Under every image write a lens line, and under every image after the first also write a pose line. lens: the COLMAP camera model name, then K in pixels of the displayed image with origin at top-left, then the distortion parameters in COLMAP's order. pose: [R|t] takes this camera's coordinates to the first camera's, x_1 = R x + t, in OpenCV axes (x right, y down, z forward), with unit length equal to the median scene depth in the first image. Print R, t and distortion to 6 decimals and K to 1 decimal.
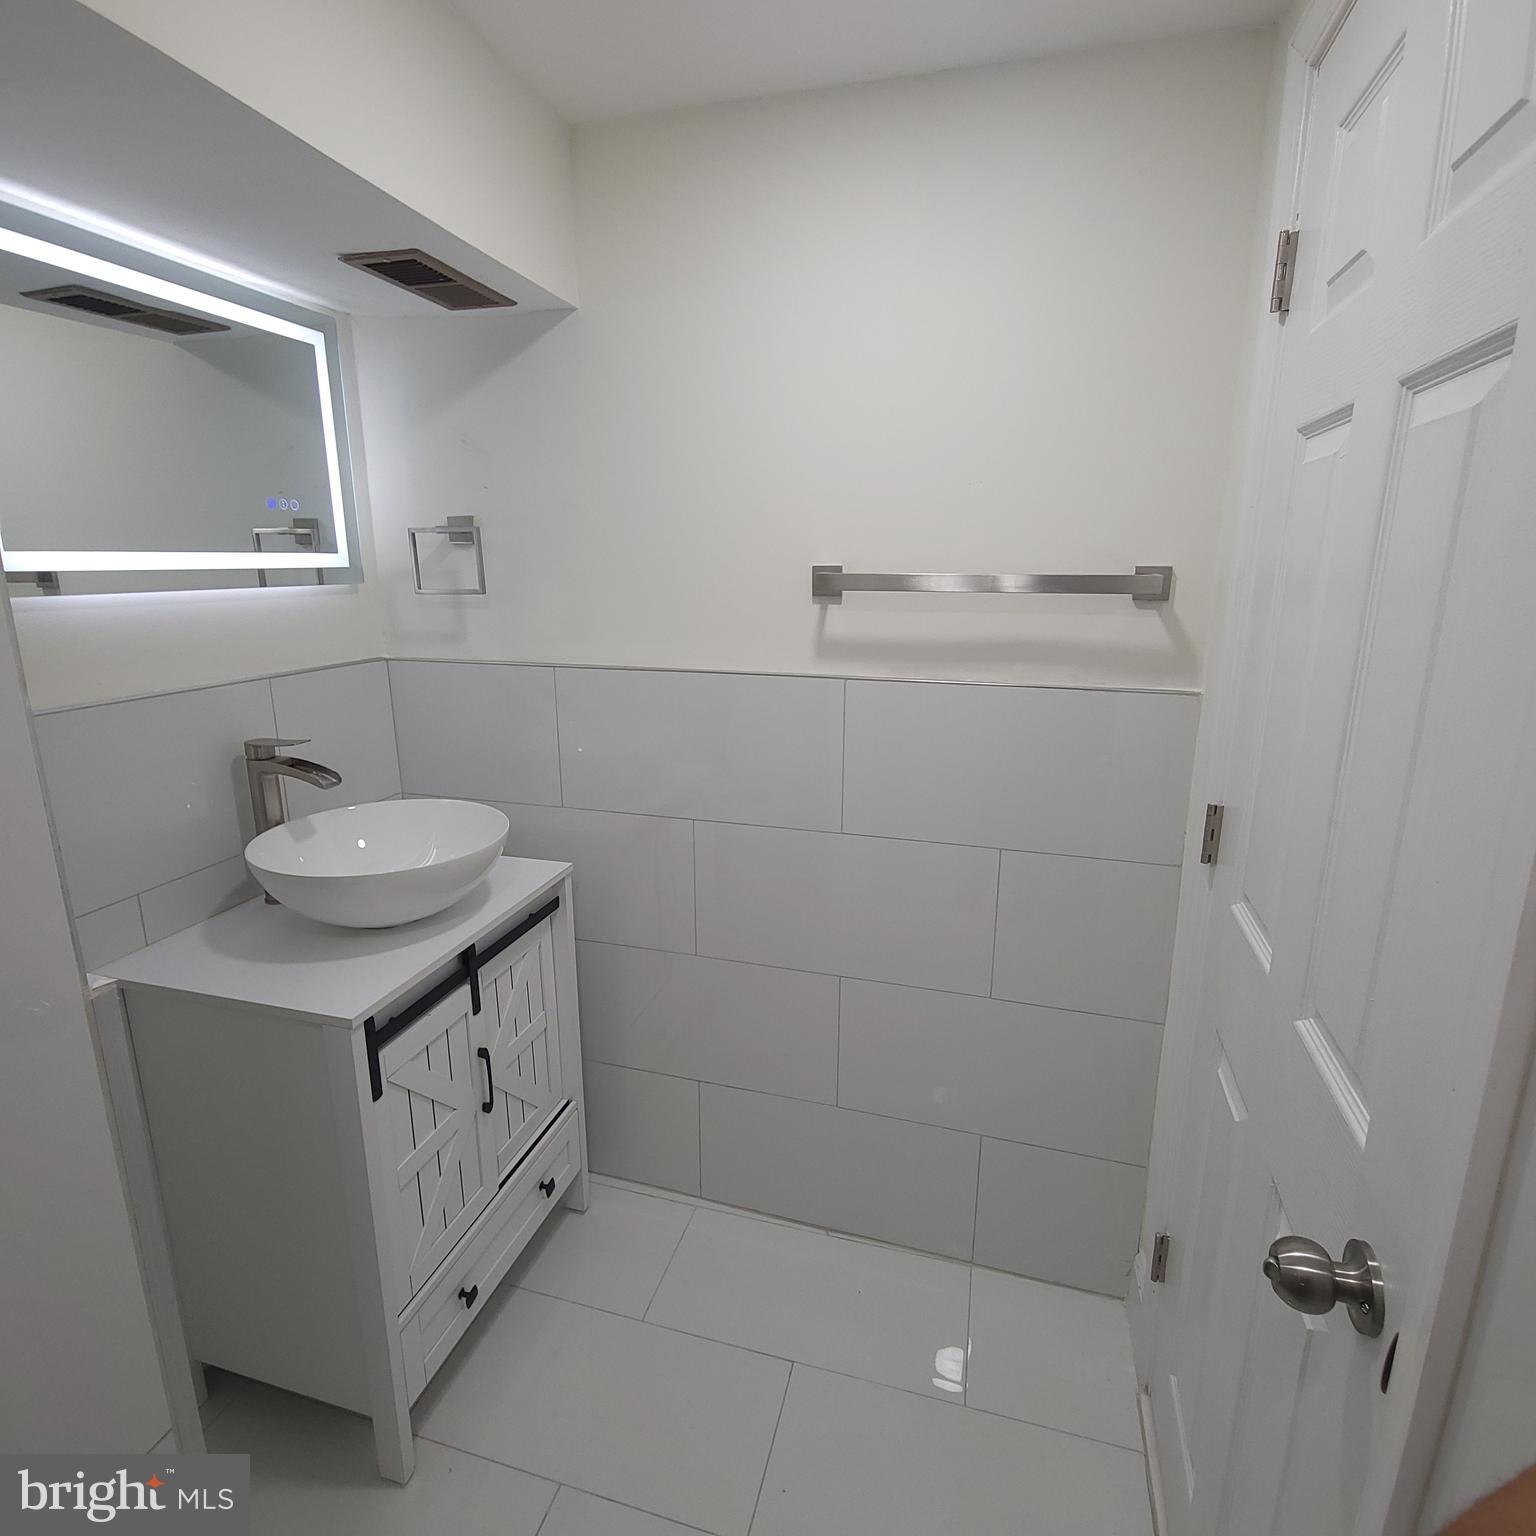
lens RADIAL K [[833.7, 0, 766.9], [0, 833.7, 766.6], [0, 0, 1]] dist [0.009805, -0.006044]
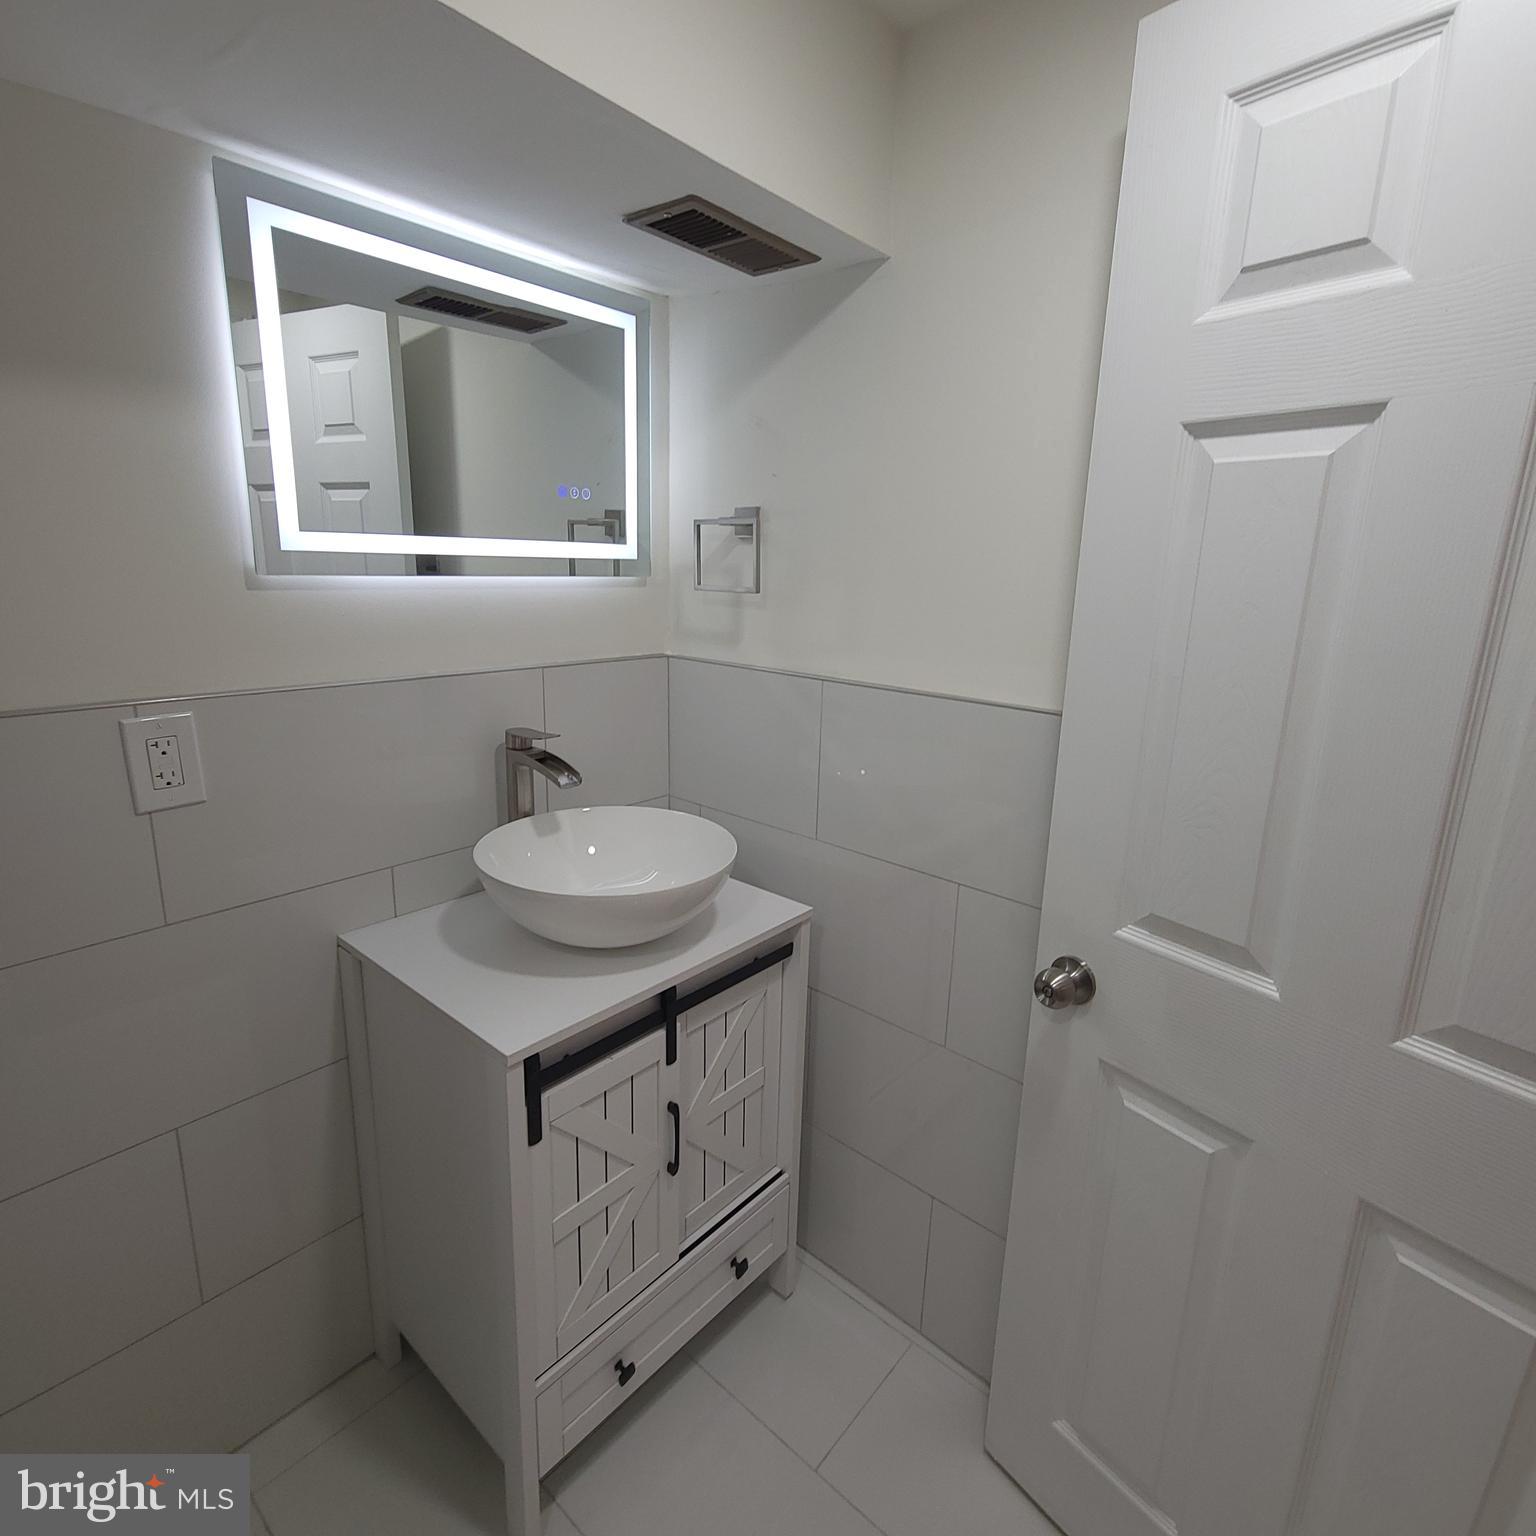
lens RADIAL K [[833.7, 0, 765.5], [0, 833.7, 754.9], [0, 0, 1]] dist [0.009805, -0.006044]
pose [[0.905510, 0.125139, -0.405453, 0.059269], [-0.131883, 0.991200, 0.011384, -0.050123], [0.403309, 0.043165, 0.914045, 0.209062]]
